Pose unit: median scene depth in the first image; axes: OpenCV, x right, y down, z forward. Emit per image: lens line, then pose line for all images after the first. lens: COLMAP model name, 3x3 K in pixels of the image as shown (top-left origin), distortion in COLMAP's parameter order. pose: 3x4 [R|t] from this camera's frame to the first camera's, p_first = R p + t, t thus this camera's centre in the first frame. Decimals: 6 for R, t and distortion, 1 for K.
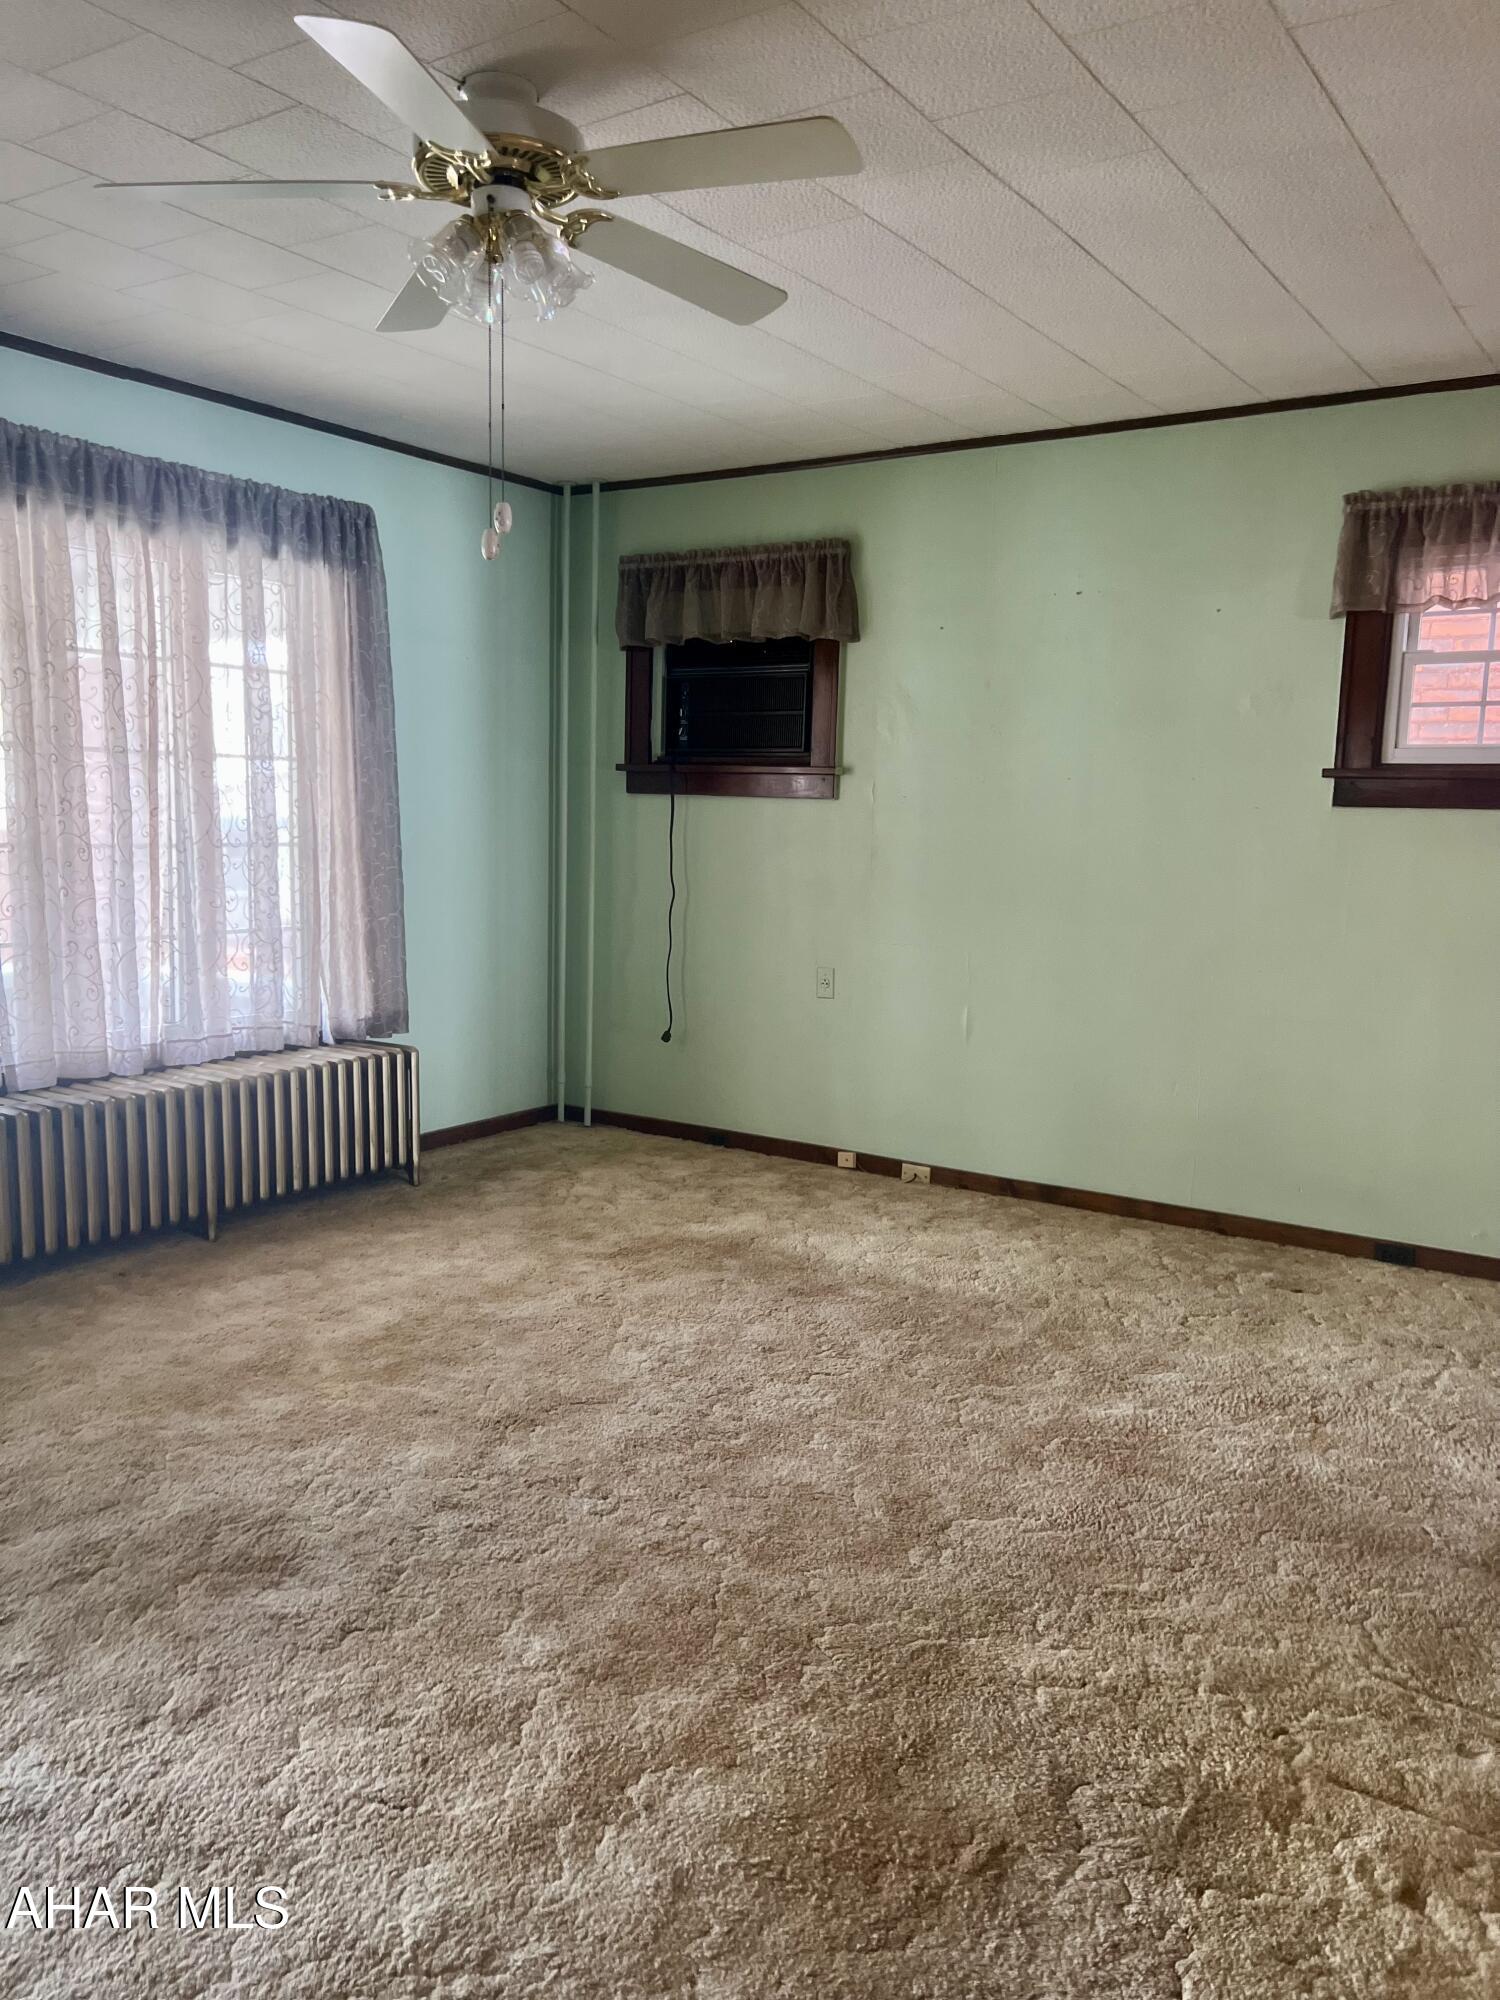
lens RADIAL K [[1497.1, 0, 741.0], [0, 1497.1, 1022.1], [0, 0, 1]] dist [0.087143, -0.142234]
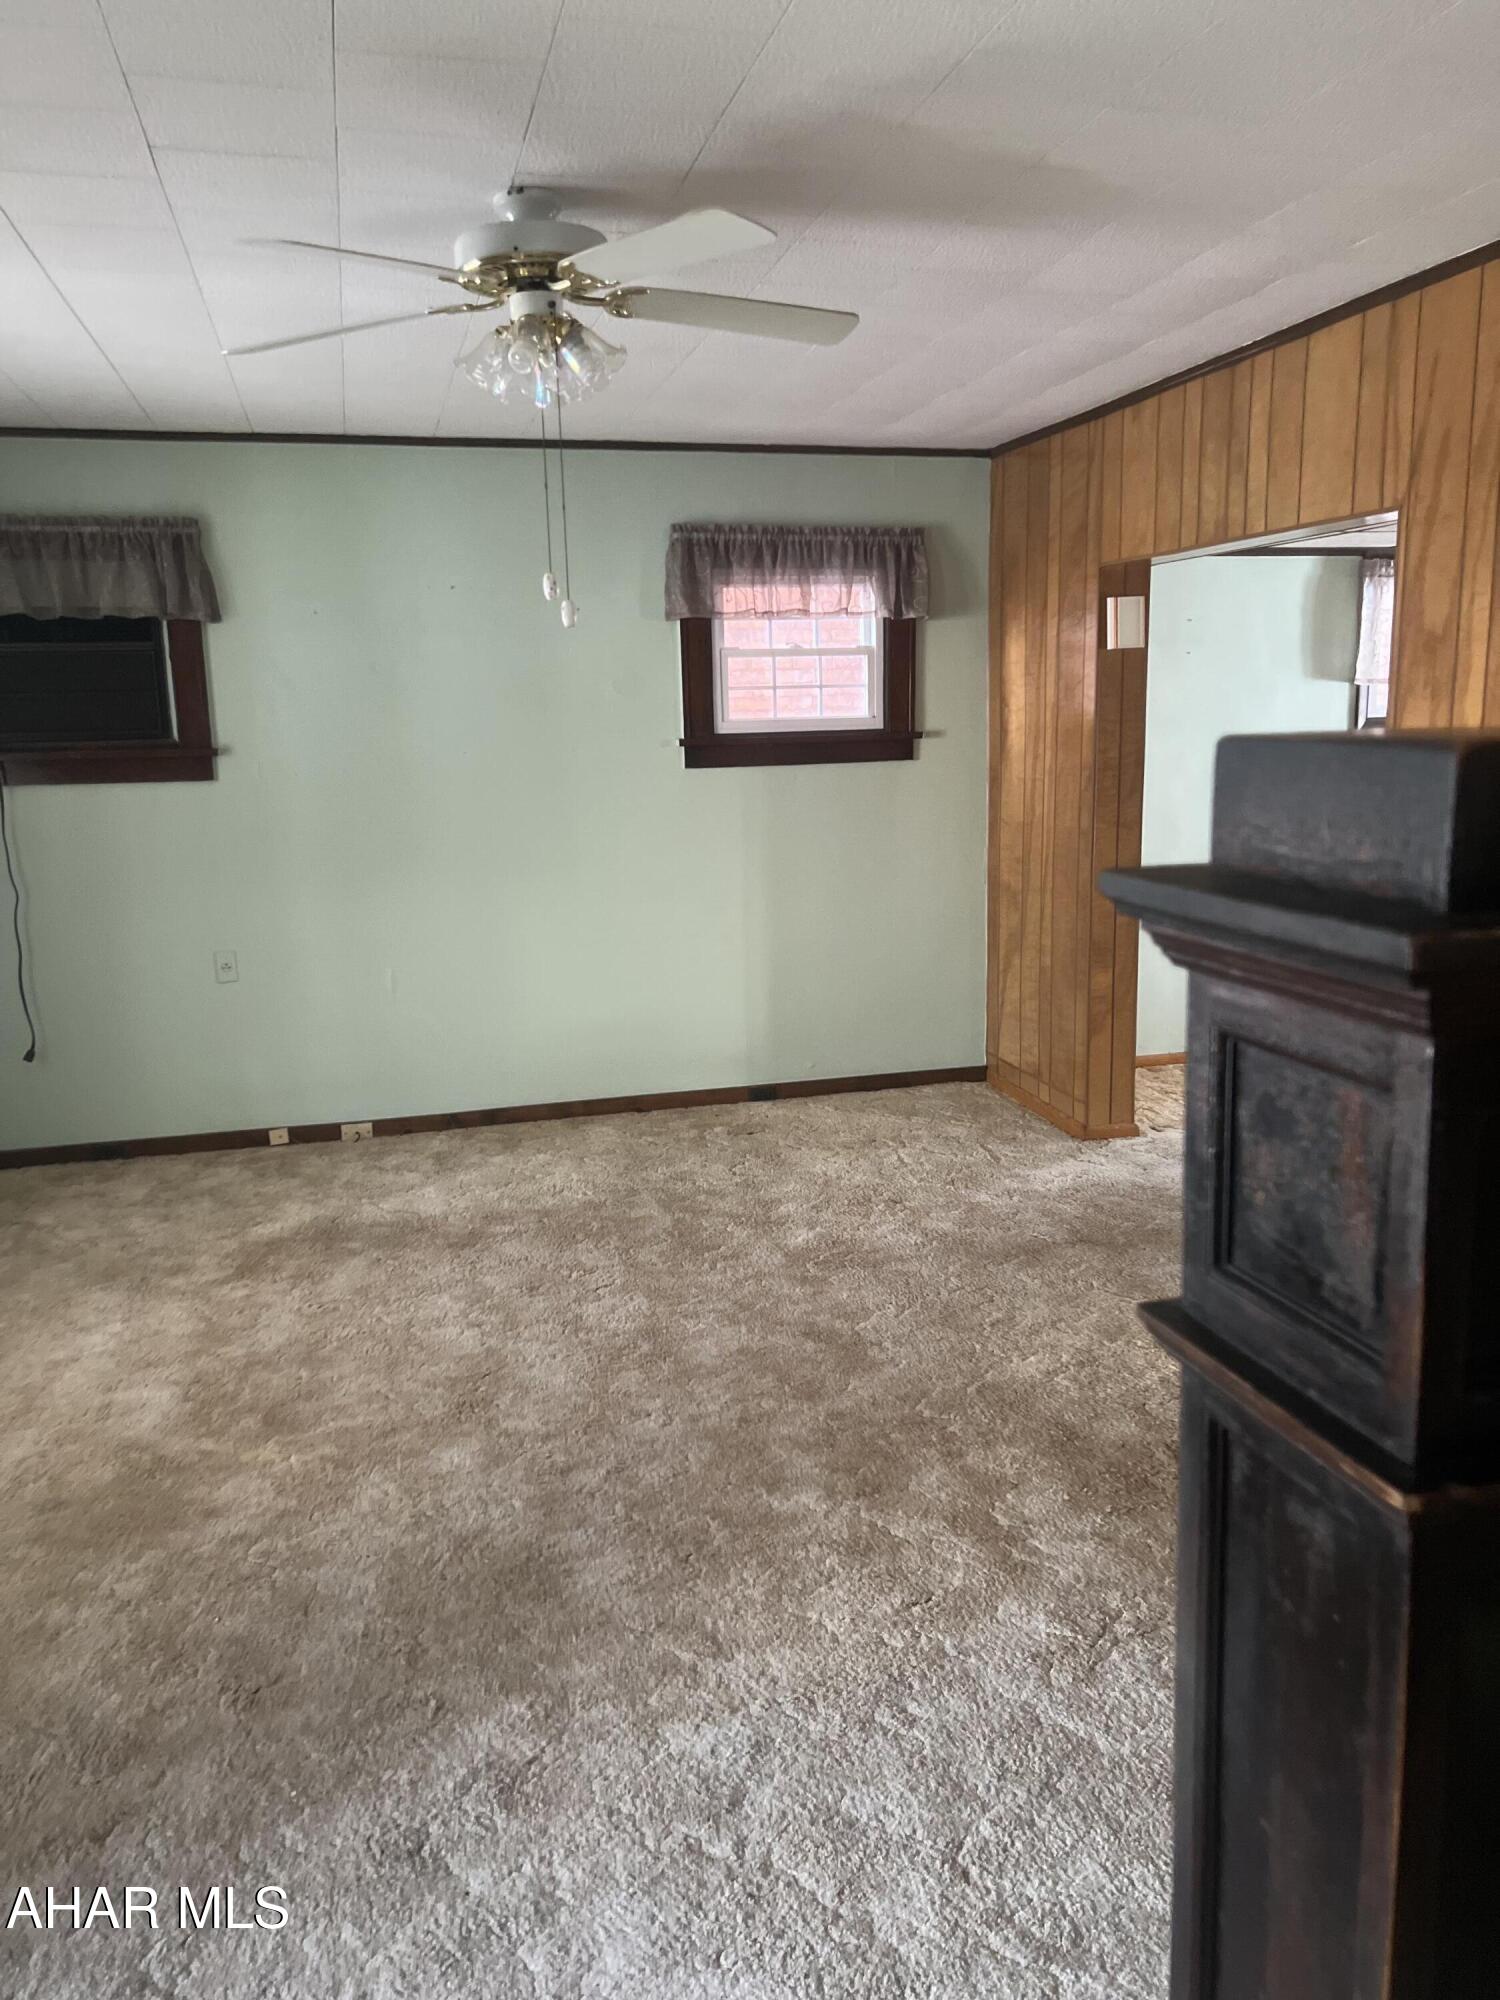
lens RADIAL K [[1522.7, 0, 756.6], [0, 1522.7, 969.2], [0, 0, 1]] dist [0.086937, -0.207763]
pose [[0.661020, -0.160566, 0.732987, -0.597962], [0.143862, 0.985835, 0.086217, -0.080961], [-0.736448, 0.048458, 0.674756, 0.085808]]
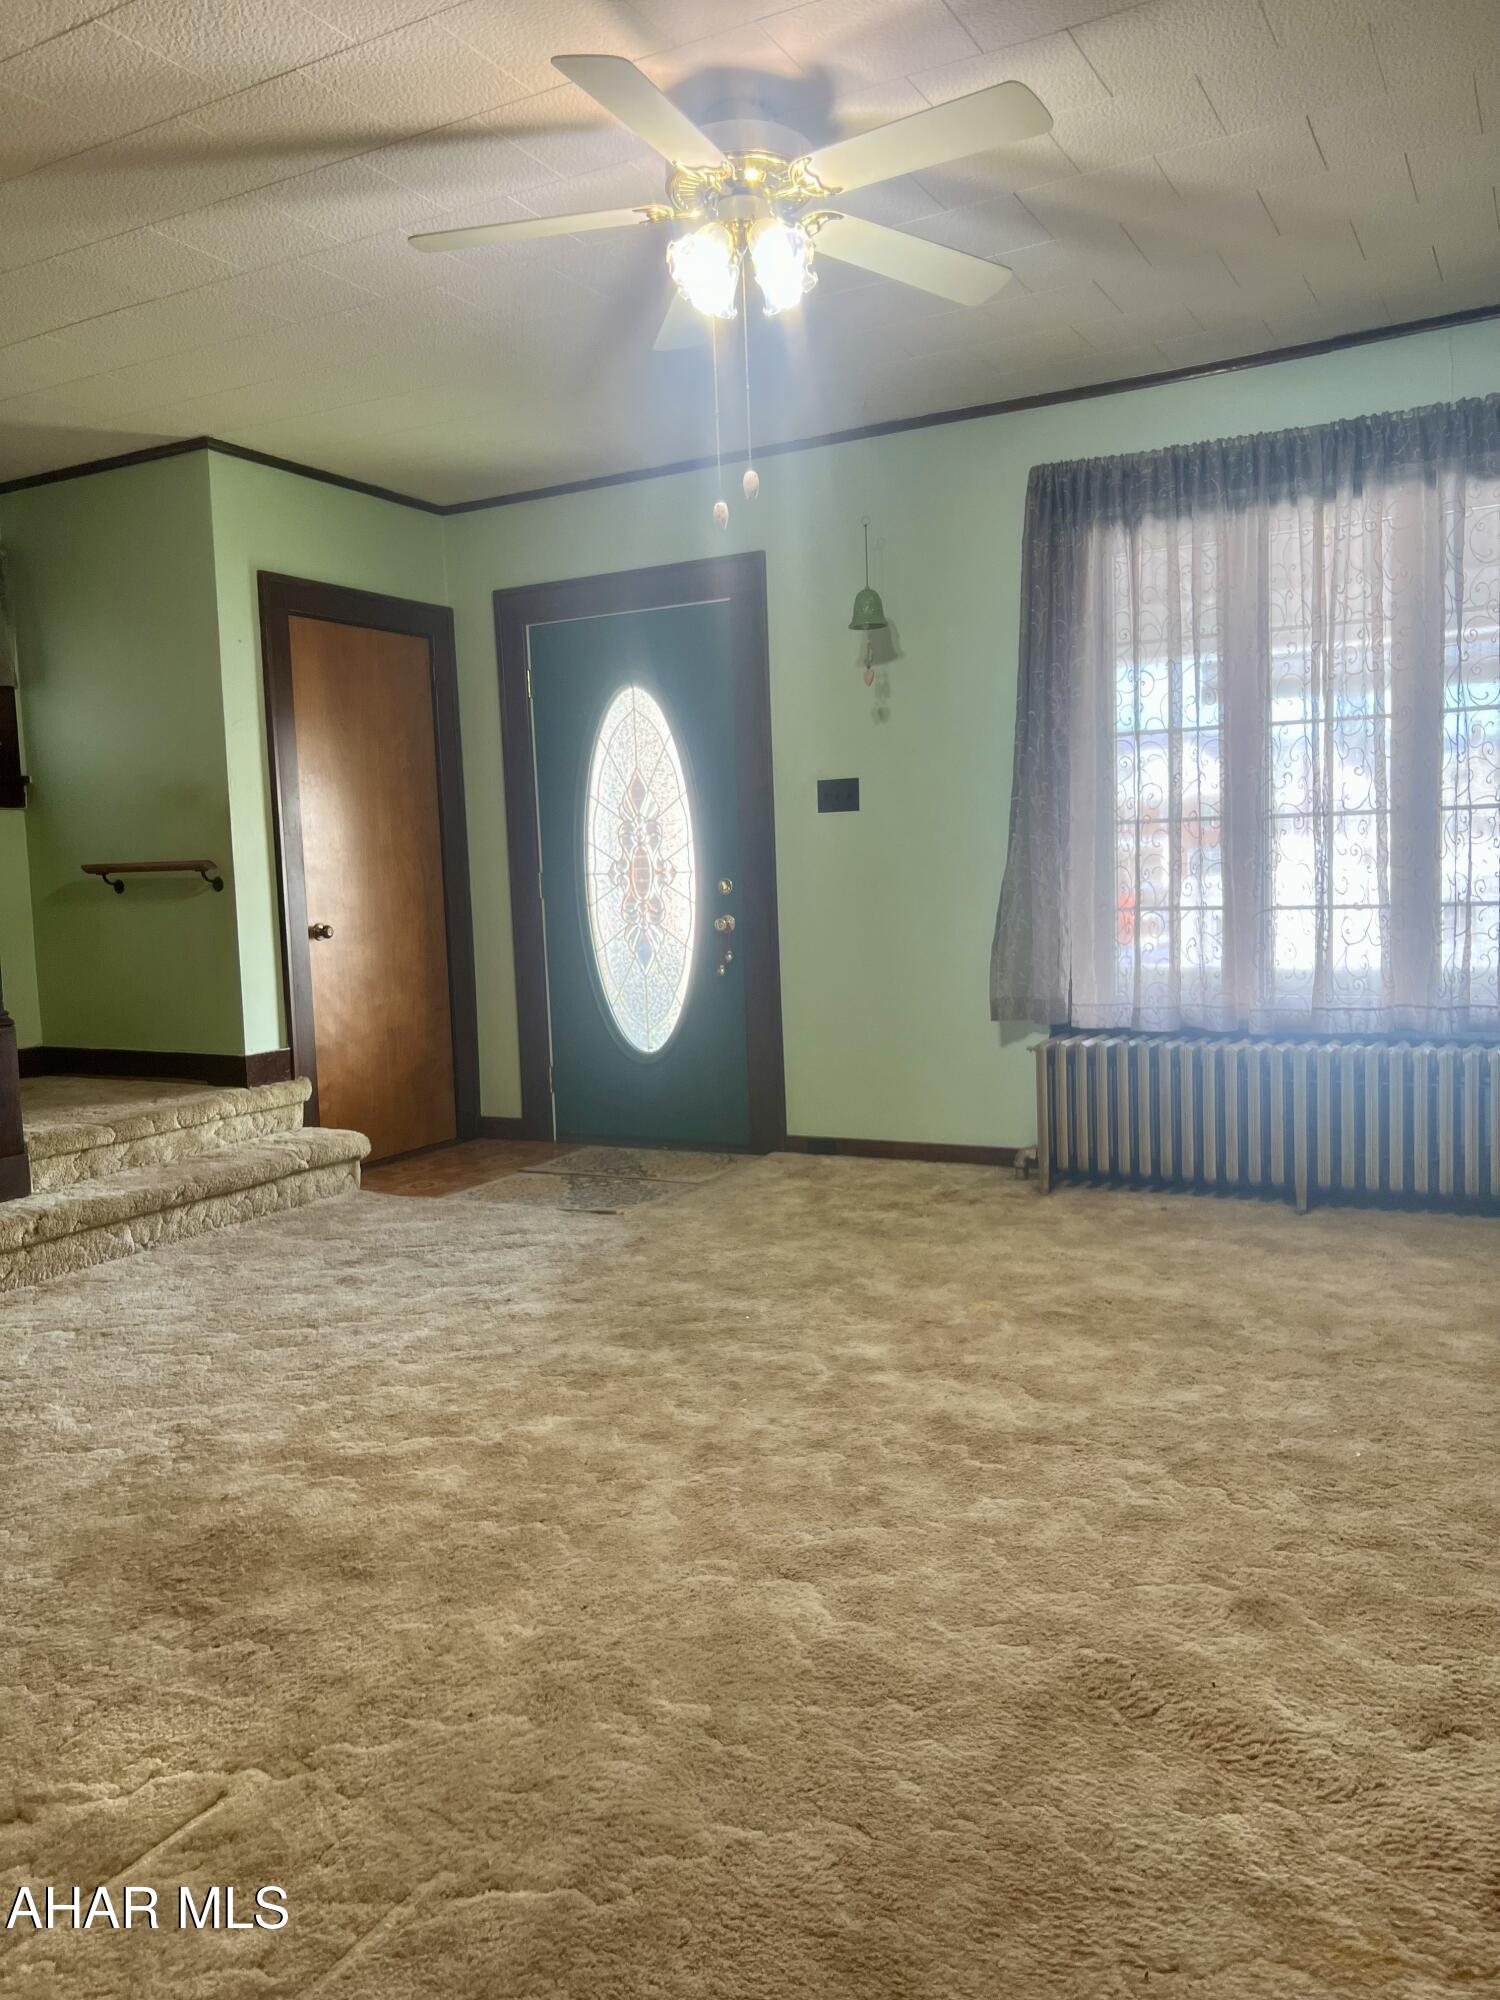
lens RADIAL K [[1522.7, 0, 756.6], [0, 1522.7, 969.2], [0, 0, 1]] dist [0.086937, -0.207763]
pose [[0.084700, 0.043949, -0.995437, 0.633157], [-0.105580, 0.993798, 0.034893, -0.008352], [0.990797, 0.102143, 0.088815, 0.597258]]
